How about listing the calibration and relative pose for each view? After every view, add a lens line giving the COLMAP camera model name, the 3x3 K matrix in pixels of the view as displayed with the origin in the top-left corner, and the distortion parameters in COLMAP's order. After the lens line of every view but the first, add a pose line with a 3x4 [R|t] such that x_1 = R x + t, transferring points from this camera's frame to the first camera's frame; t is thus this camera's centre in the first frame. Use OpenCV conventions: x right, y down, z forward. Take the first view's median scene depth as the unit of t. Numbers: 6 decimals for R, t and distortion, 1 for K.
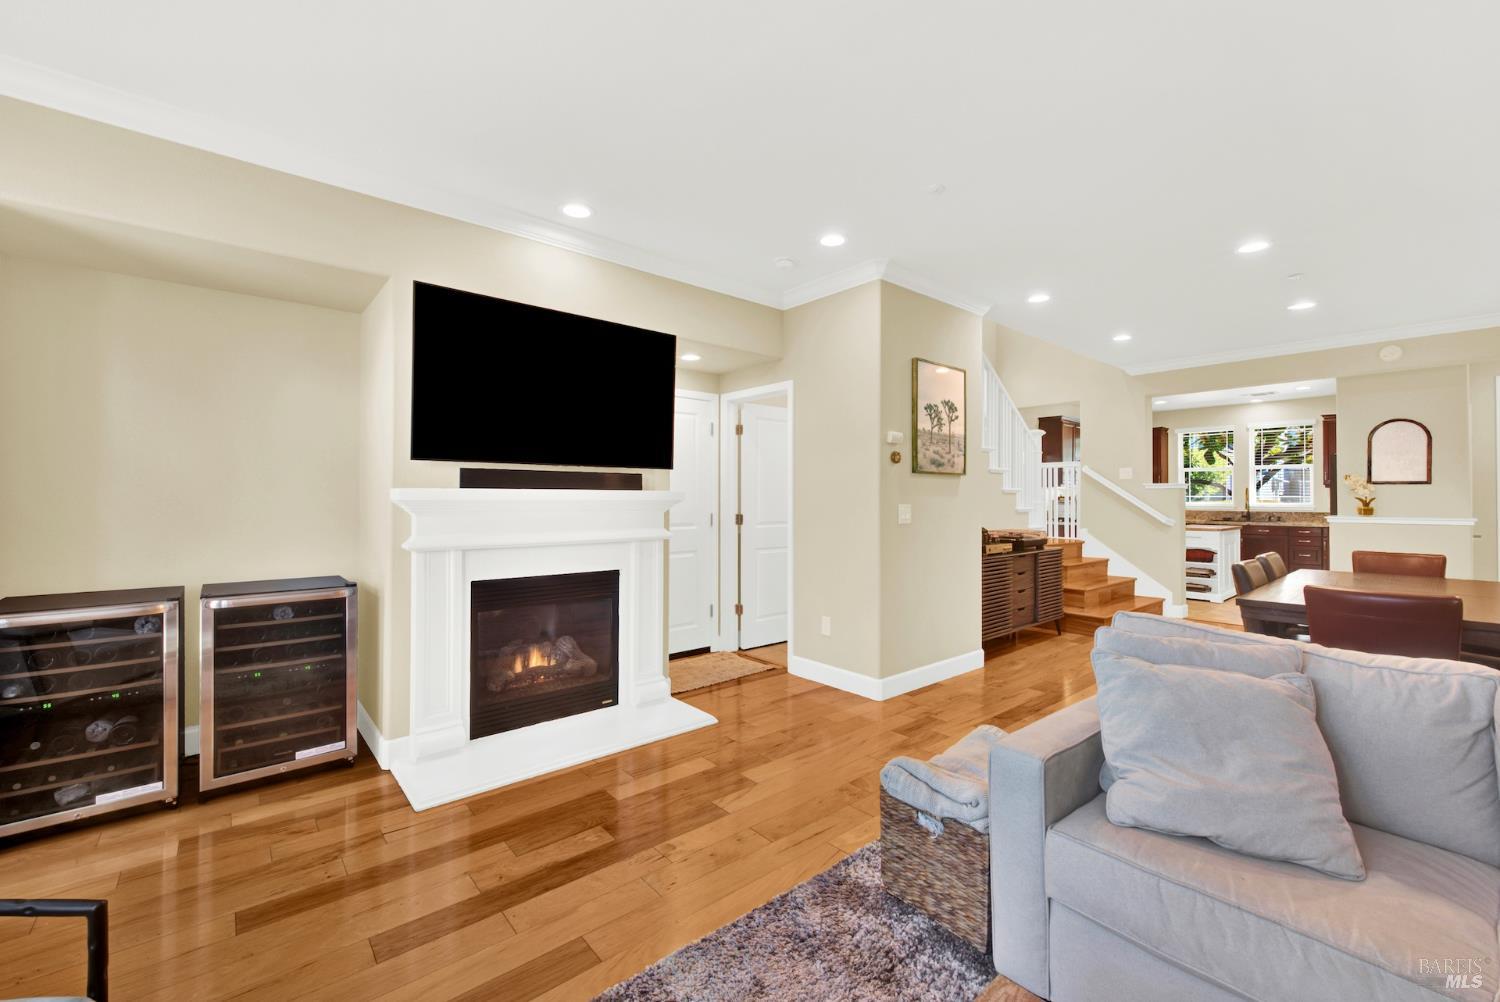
lens RADIAL K [[613.6, 0, 744.2], [0, 613.6, 491.6], [0, 0, 1]] dist [-0.000427, -0.000320]
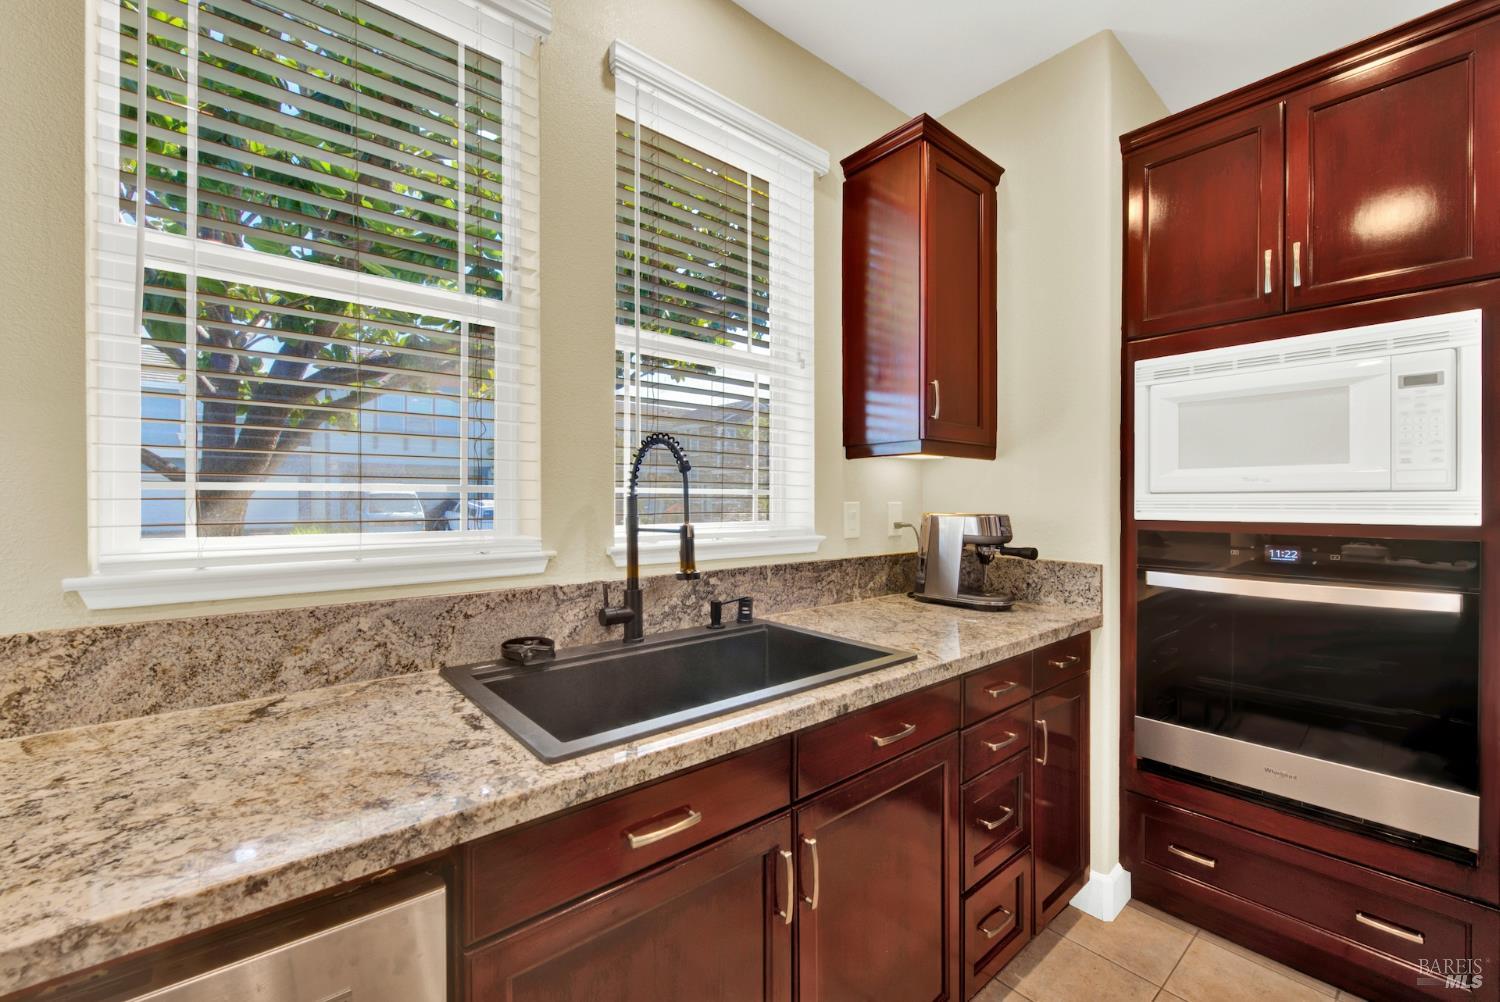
lens RADIAL K [[612.7, 0, 747.5], [0, 612.7, 500.3], [0, 0, 1]] dist [0.002660, -0.003618]
pose [[0.000200, -0.007614, 0.999971, 1.446526], [-0.012435, 0.999894, 0.007616, 0.020721], [-0.999923, -0.012436, 0.000106, 2.116305]]
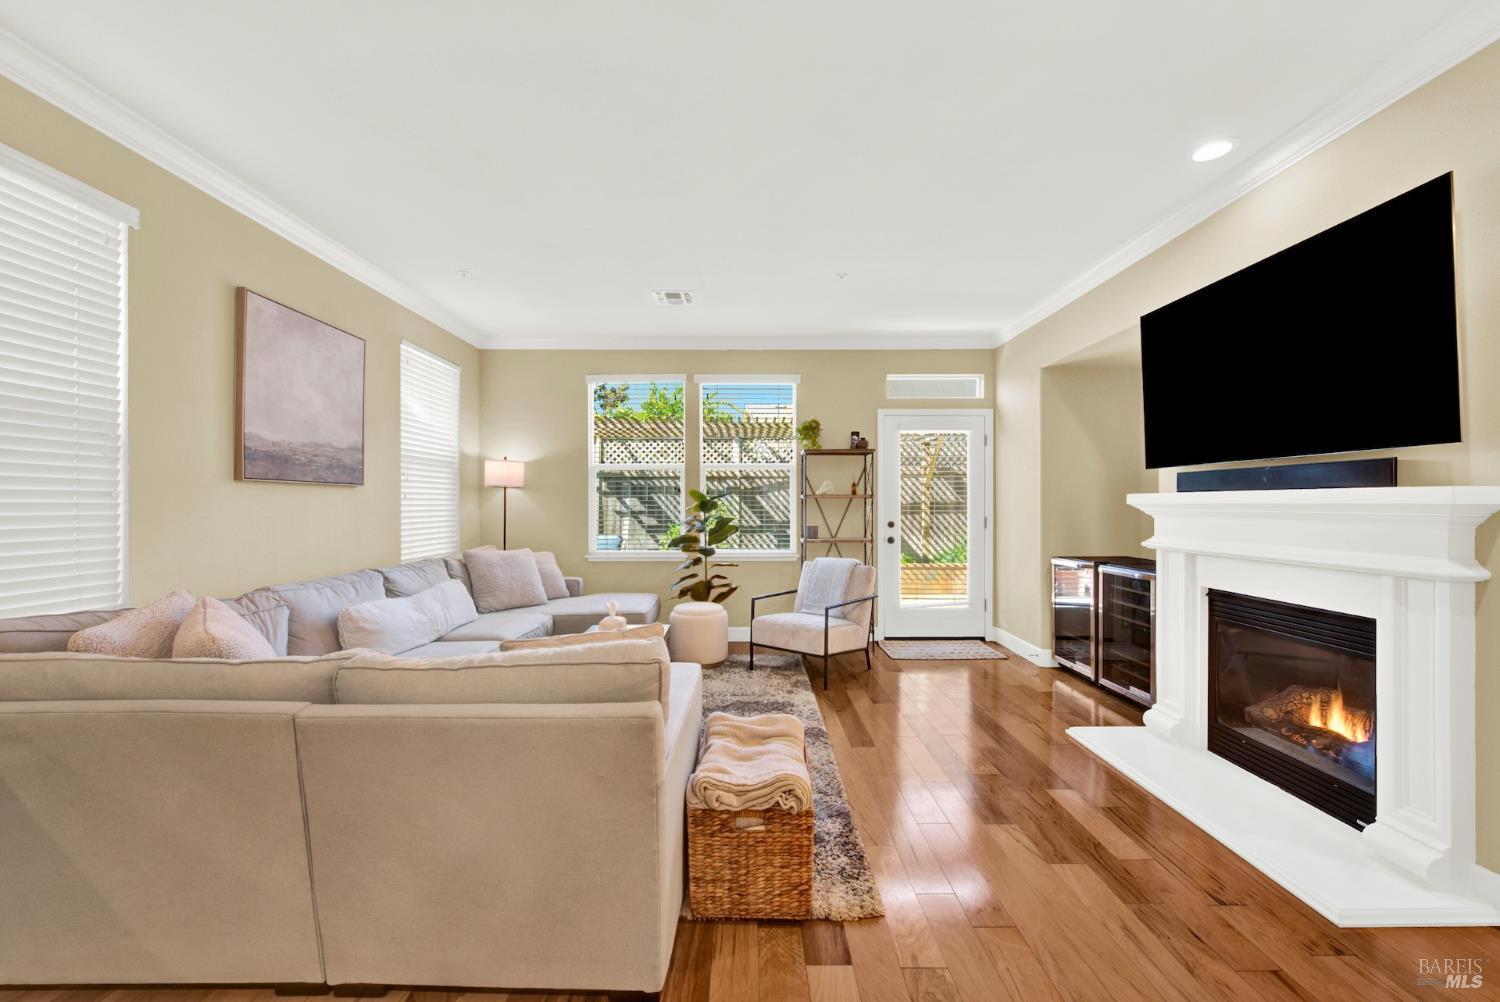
lens RADIAL K [[609.7, 0, 748.6], [0, 609.7, 504.3], [0, 0, 1]] dist [-0.001167, -0.000783]
pose [[-0.642025, -0.001102, -0.766683, 0.552241], [0.008279, 0.999931, -0.008370, 0.012046], [0.766639, -0.011721, -0.641971, 0.771645]]
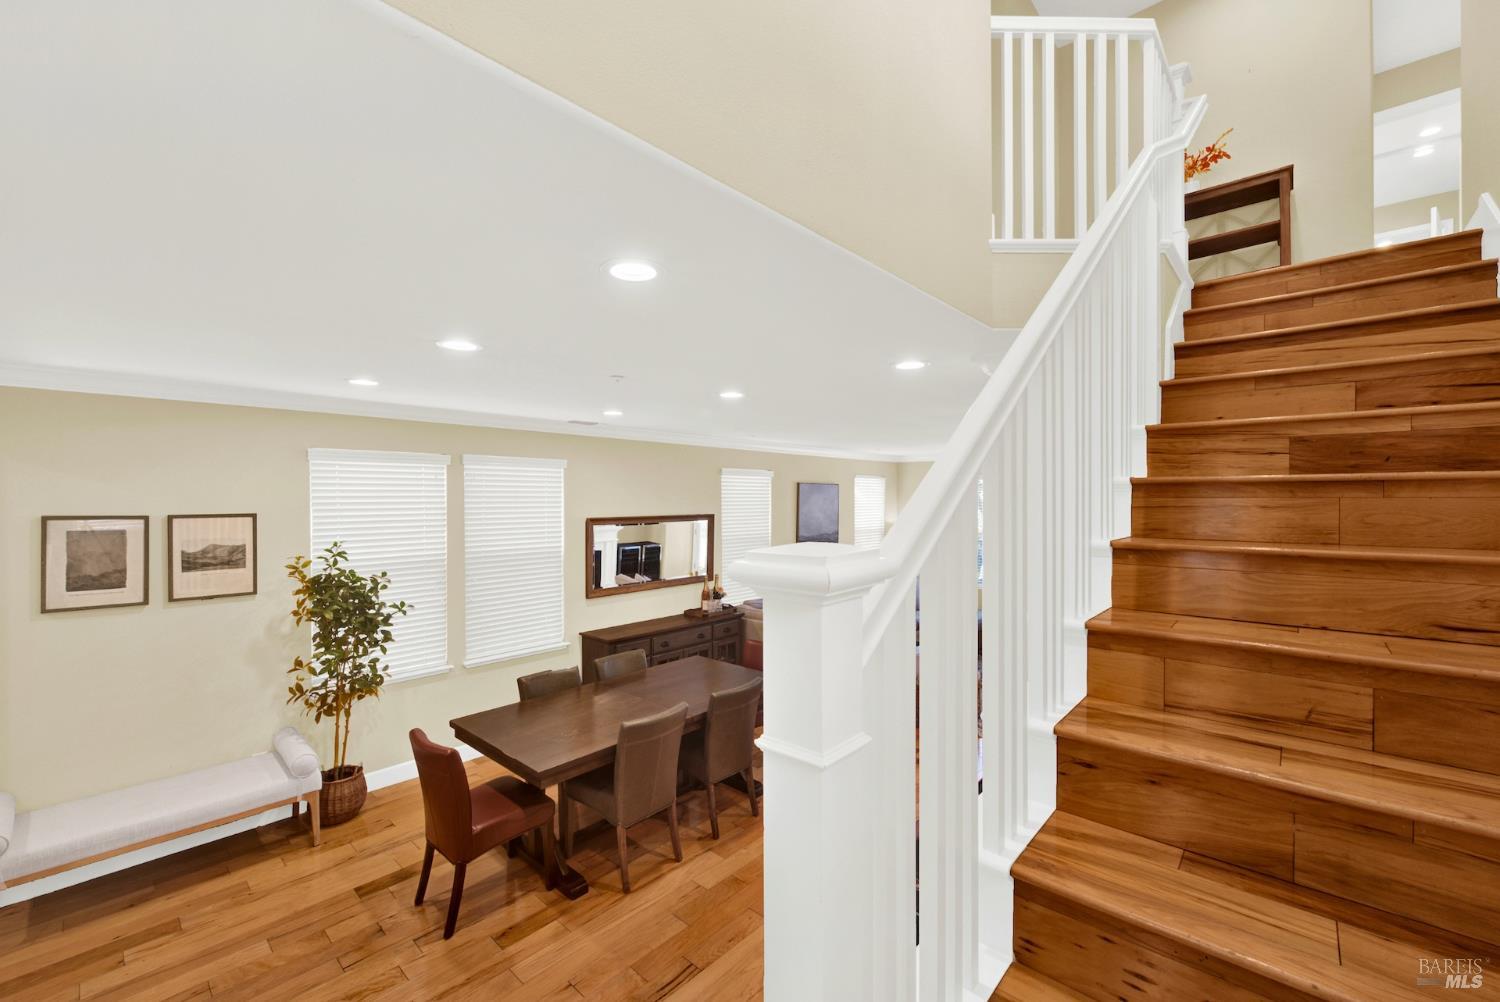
lens RADIAL K [[614.7, 0, 765.4], [0, 614.7, 497.8], [0, 0, 1]] dist [-0.001321, -0.000185]
pose [[-0.987599, -0.002619, -0.156979, 0.788119], [-0.000831, 0.999934, -0.011453, -0.171155], [0.156998, -0.011180, -0.987536, 1.752140]]
